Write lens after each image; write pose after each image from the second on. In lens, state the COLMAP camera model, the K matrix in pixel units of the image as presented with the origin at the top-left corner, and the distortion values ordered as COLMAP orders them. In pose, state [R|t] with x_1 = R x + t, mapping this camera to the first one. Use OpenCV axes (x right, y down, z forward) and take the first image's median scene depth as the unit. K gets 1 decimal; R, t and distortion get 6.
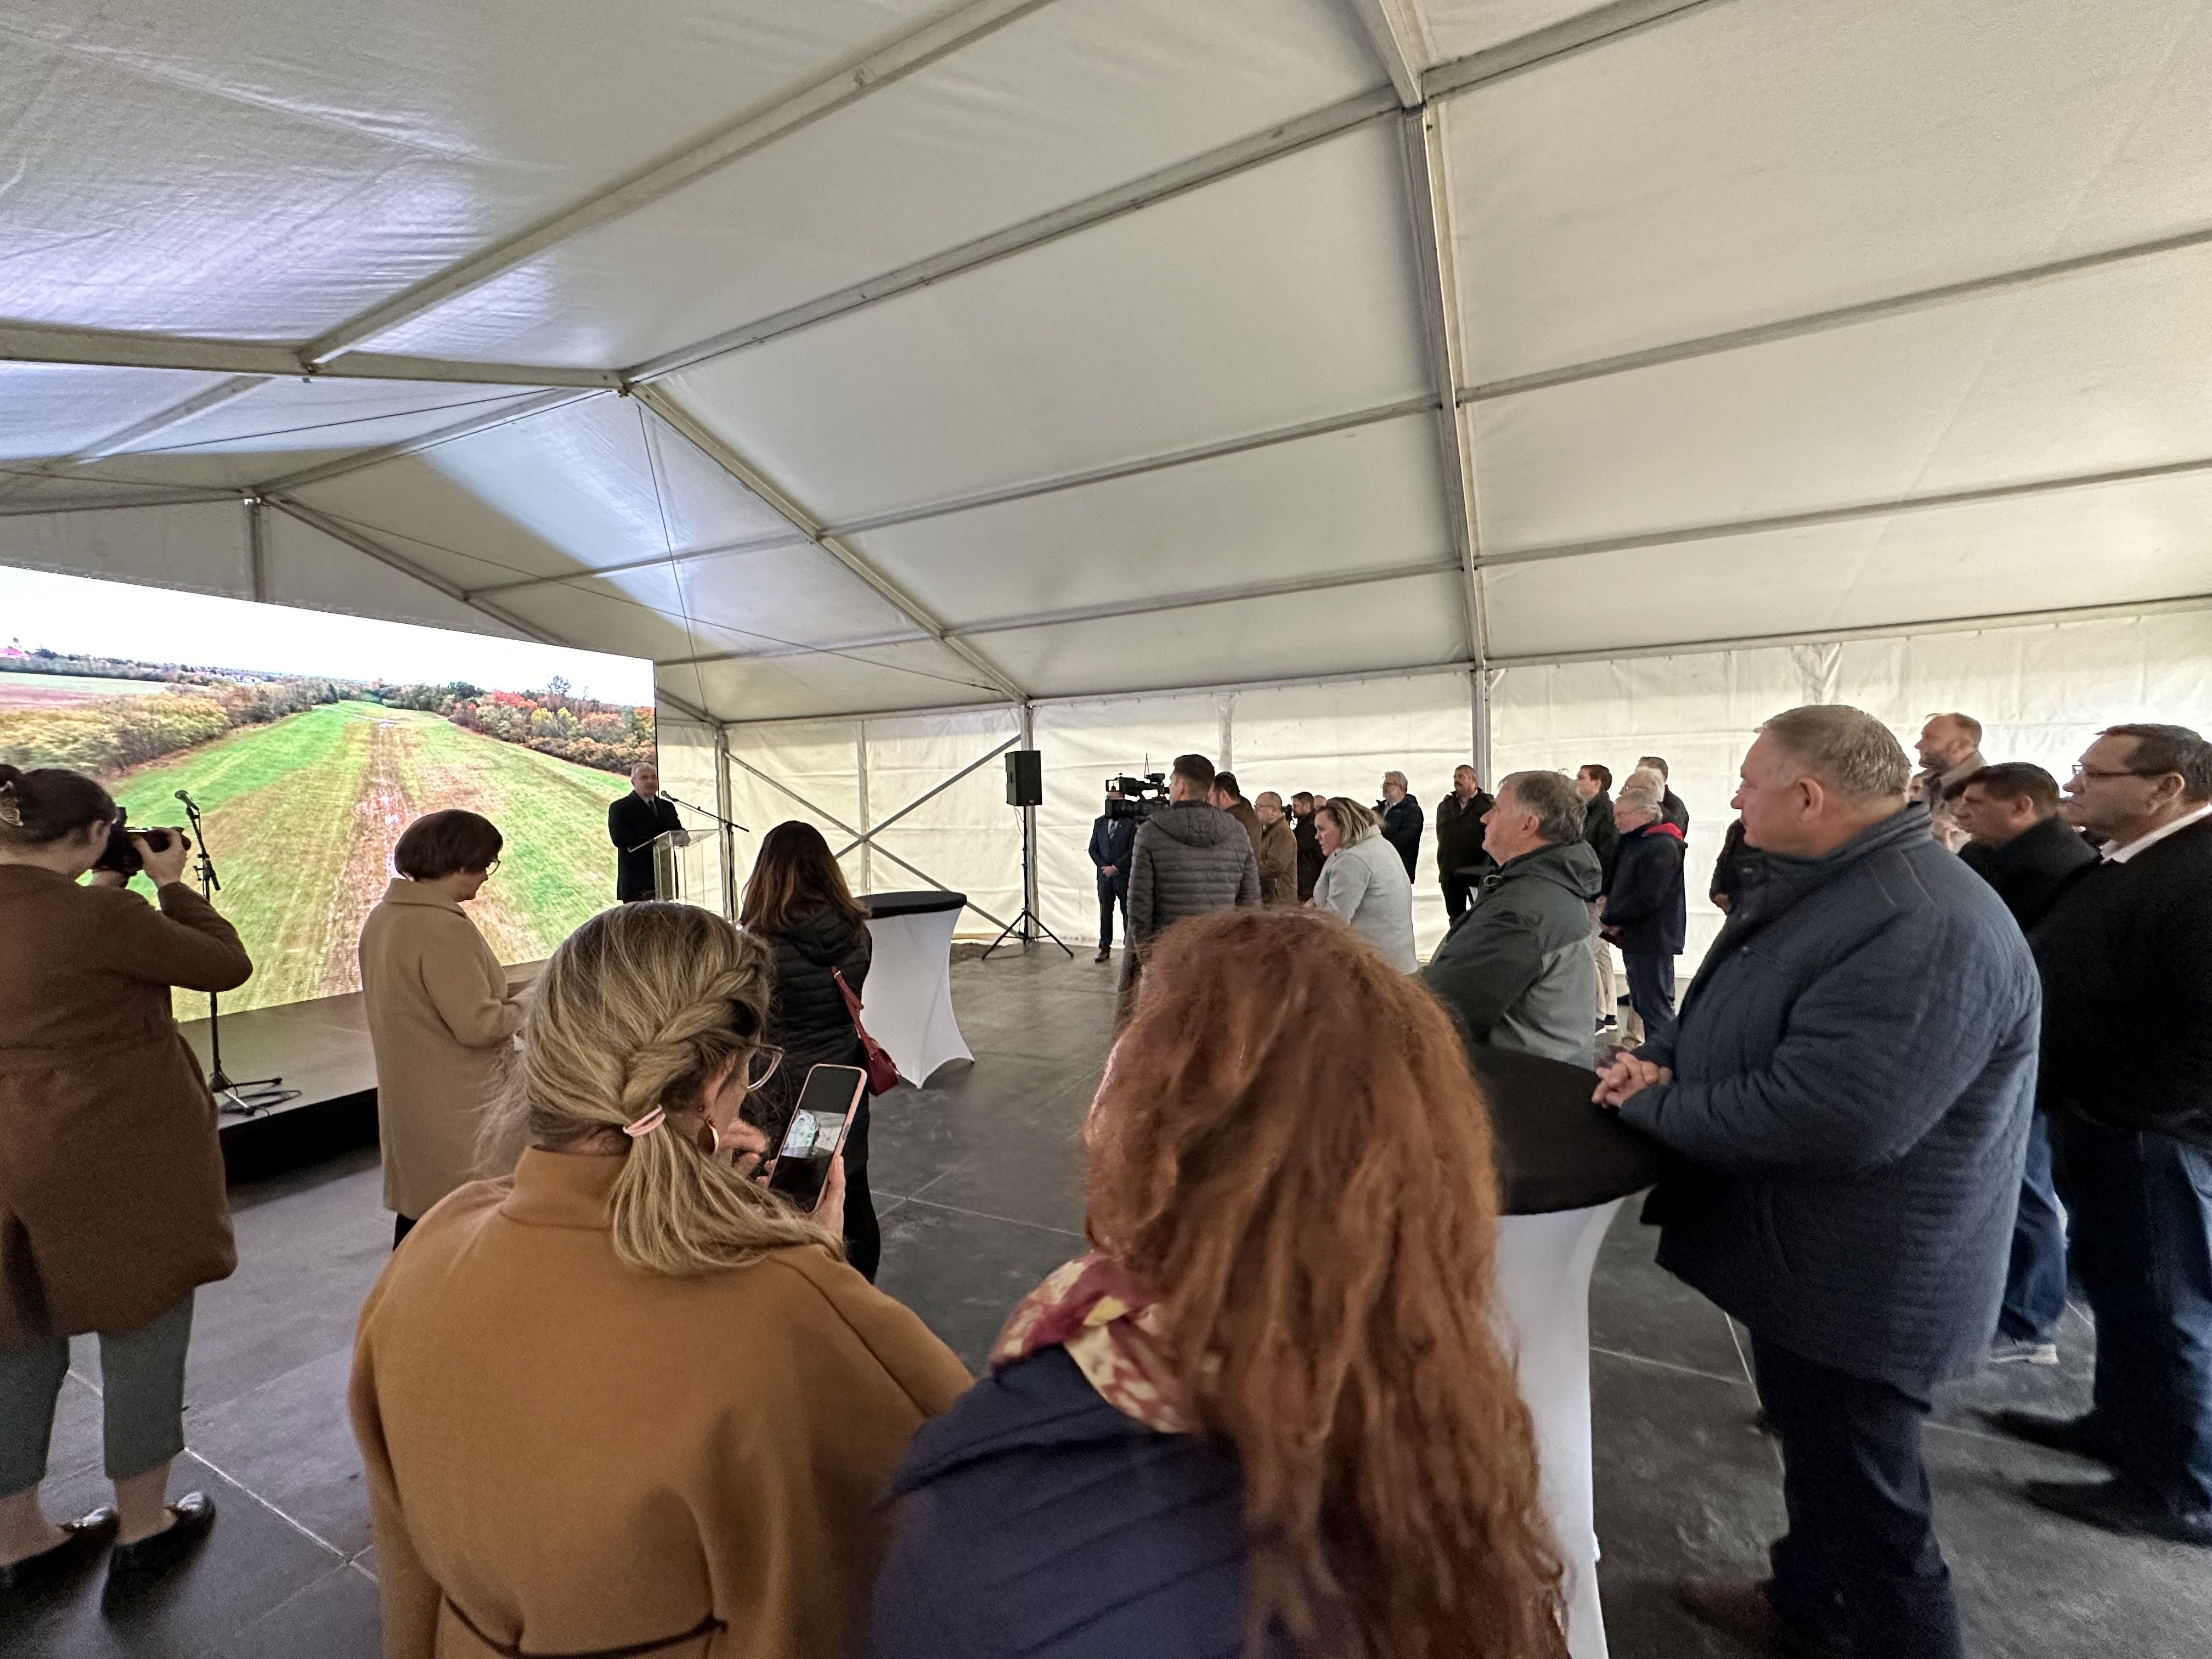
lens RADIAL K [[881.2, 0, 1106.0], [0, 881.2, 829.5], [0, 0, 1]] dist [-0.001954, 0.000049]
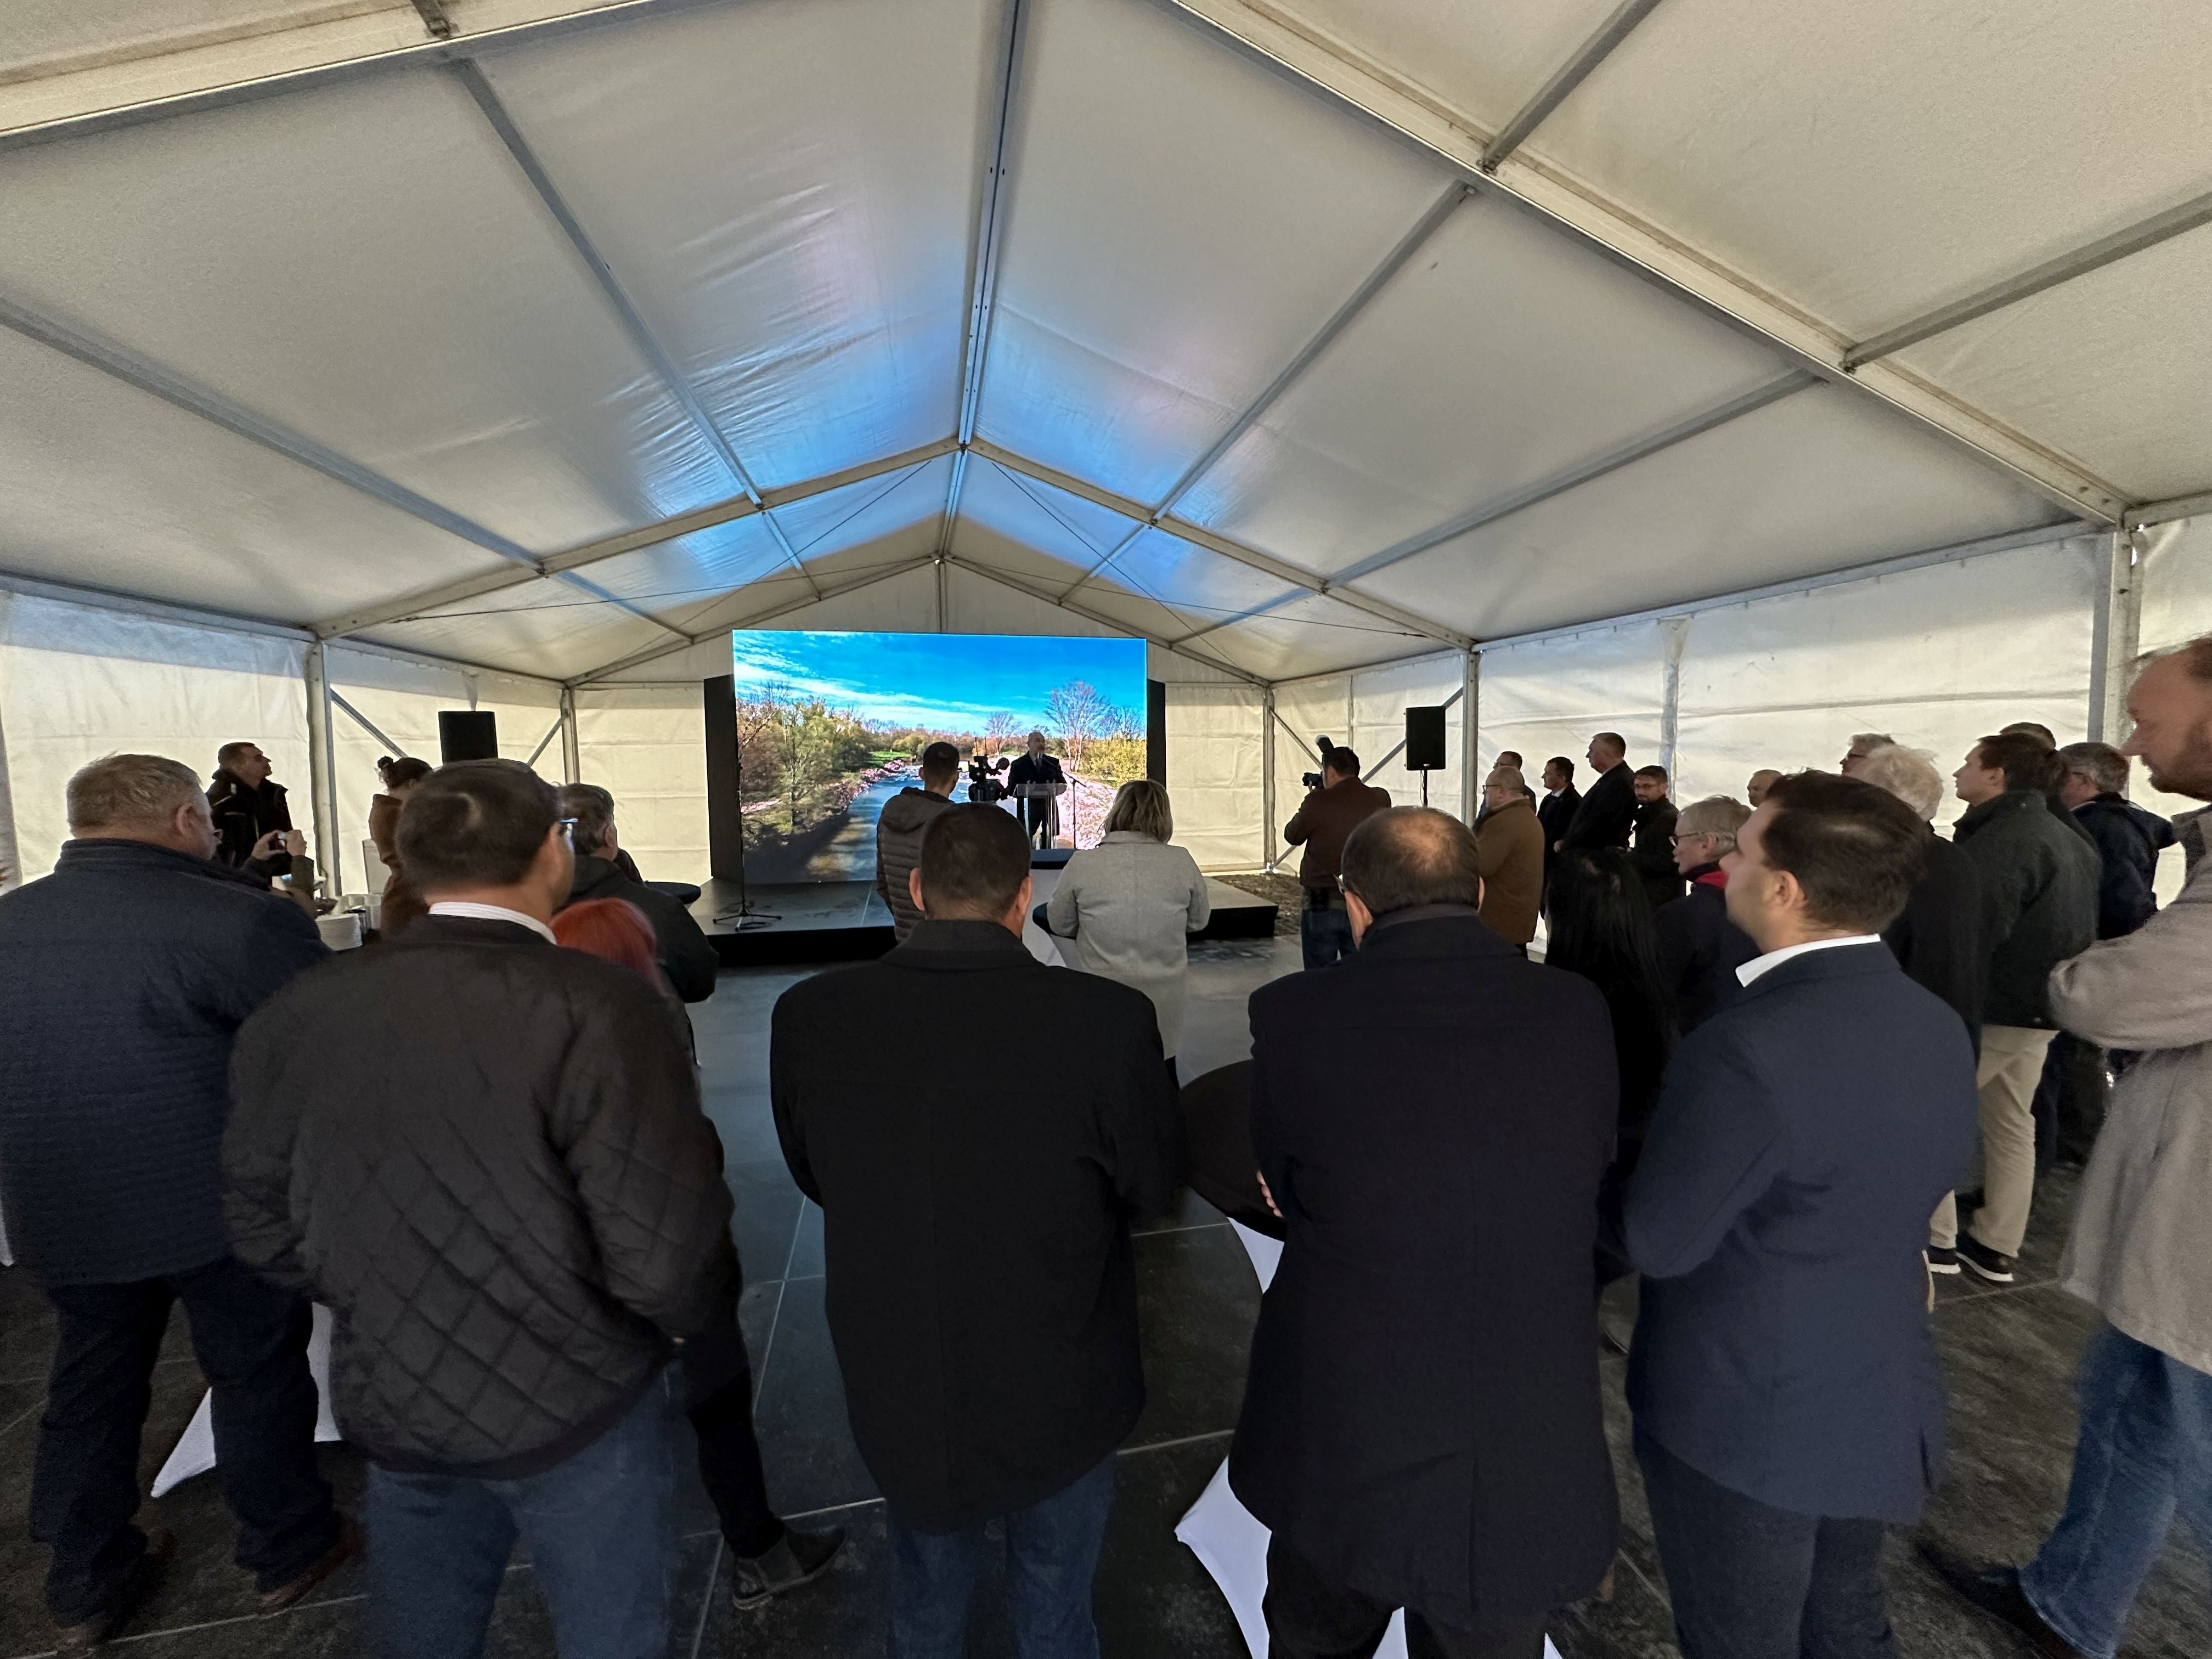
lens RADIAL K [[885.4, 0, 1100.4], [0, 885.4, 849.0], [0, 0, 1]] dist [0.001861, -0.000013]
pose [[0.614045, 0.102798, -0.782548, 0.480728], [-0.034895, 0.994048, 0.103201, -0.033730], [0.788499, -0.036063, 0.613978, 0.231532]]
